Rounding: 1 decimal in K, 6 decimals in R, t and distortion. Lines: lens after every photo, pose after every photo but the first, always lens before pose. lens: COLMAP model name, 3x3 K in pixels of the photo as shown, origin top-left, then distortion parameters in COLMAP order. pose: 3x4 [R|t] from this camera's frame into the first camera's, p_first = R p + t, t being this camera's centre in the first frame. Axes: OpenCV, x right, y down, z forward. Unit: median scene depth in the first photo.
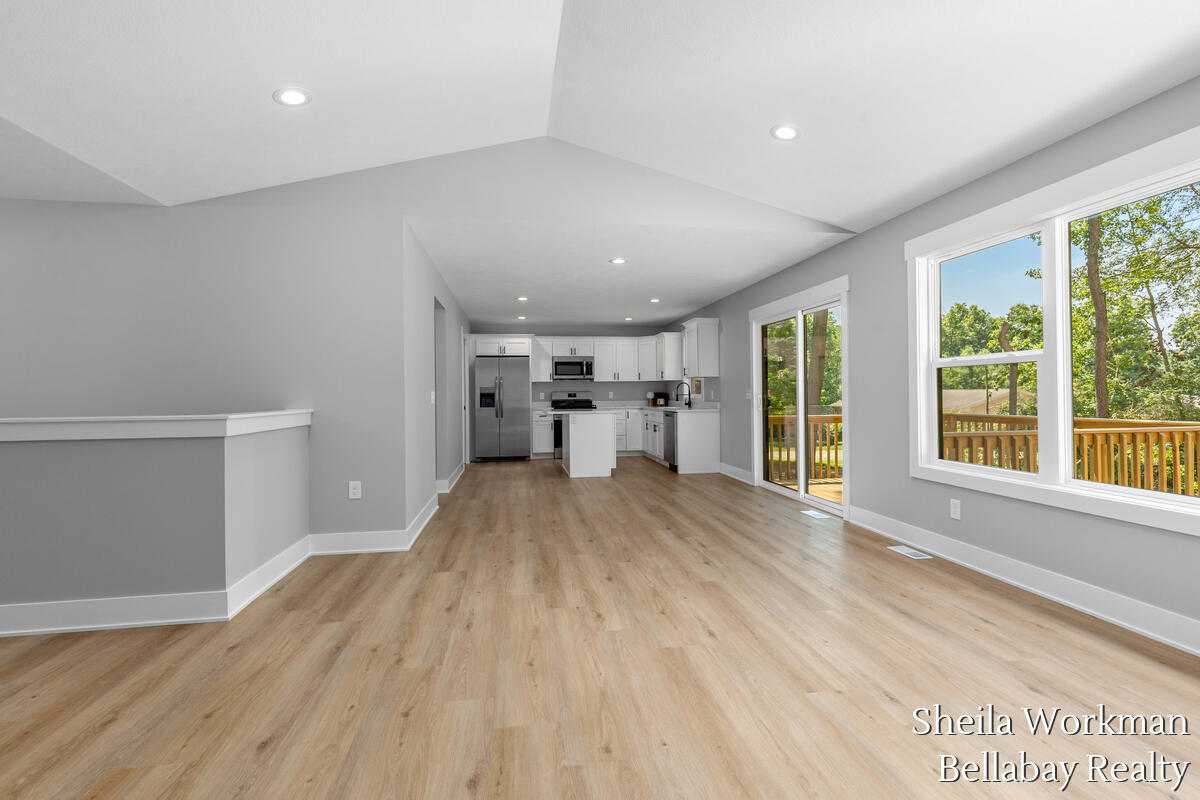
lens RADIAL K [[546.0, 0, 611.4], [0, 546.0, 394.5], [0, 0, 1]] dist [0.008774, -0.001120]
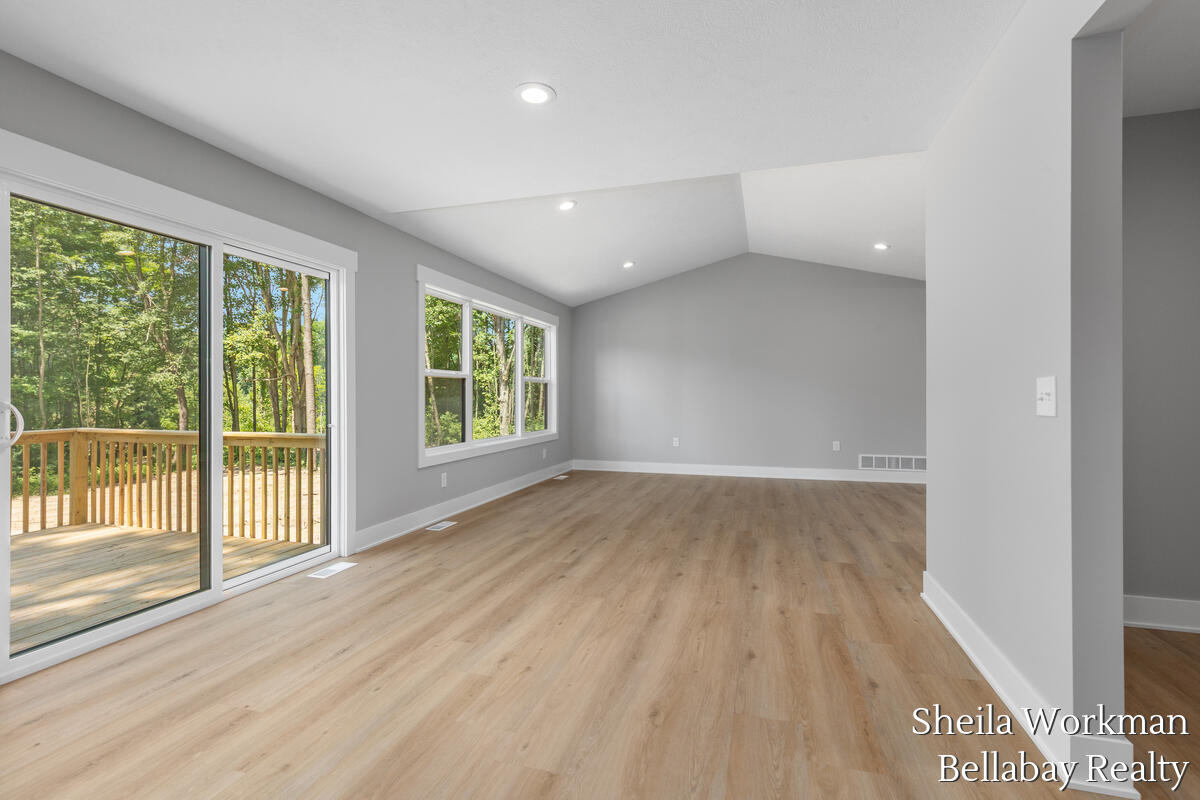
lens RADIAL K [[546.0, 0, 607.2], [0, 546.0, 393.3], [0, 0, 1]] dist [0.008774, -0.001120]
pose [[-0.894720, 0.013478, 0.446425, -0.450154], [0.010677, 0.999904, -0.008788, 0.008607], [-0.446500, -0.003097, -0.894778, 2.587882]]
